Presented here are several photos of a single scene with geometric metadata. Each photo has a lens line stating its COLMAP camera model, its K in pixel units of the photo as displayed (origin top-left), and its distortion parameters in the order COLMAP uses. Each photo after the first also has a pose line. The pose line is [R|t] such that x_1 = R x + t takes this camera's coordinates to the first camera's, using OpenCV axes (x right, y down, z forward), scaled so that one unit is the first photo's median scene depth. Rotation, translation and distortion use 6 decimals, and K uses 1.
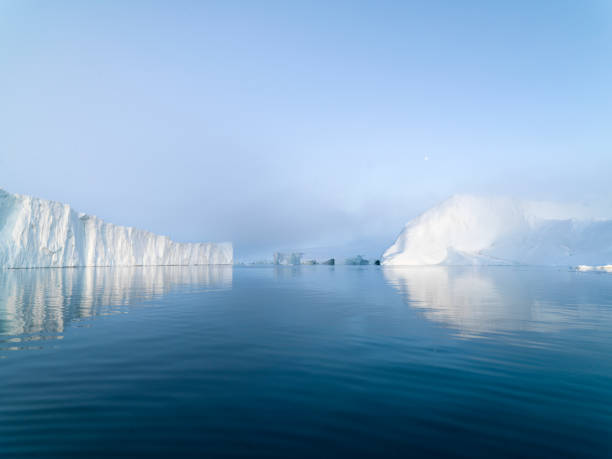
lens RADIAL K [[393.7, 0, 306.0], [0, 393.7, 229.5], [0, 0, 1]] dist [0.002467, 0.001312]
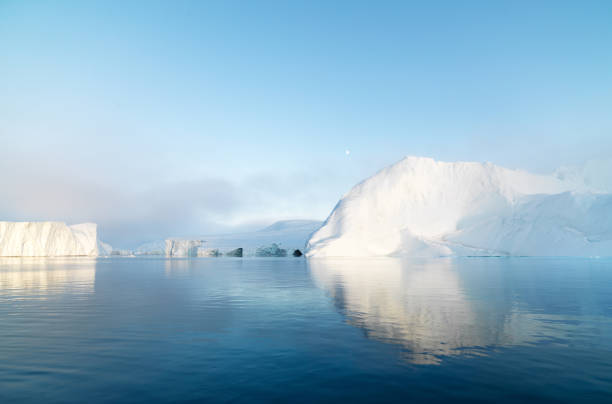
lens RADIAL K [[352.2, 0, 306.4], [0, 352.2, 227.8], [0, 0, 1]] dist [0.002692, -0.000733]
pose [[0.976399, 0.014888, 0.215461, 0.065772], [-0.017575, 0.999790, 0.010557, 0.036571], [-0.215259, -0.014095, 0.976455, 0.430139]]
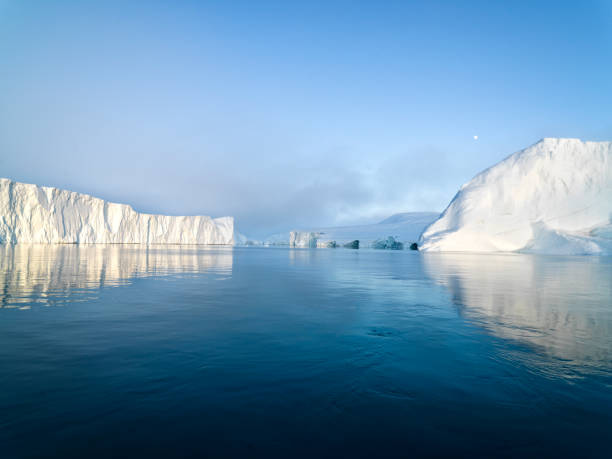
lens RADIAL K [[352.5, 0, 306.0], [0, 352.5, 229.5], [0, 0, 1]] dist [-0.002610, 0.000803]
pose [[0.992450, 0.016639, -0.121517, 0.076977], [-0.011652, 0.999065, 0.041640, 0.035499], [0.122097, -0.039909, 0.991716, 0.413321]]
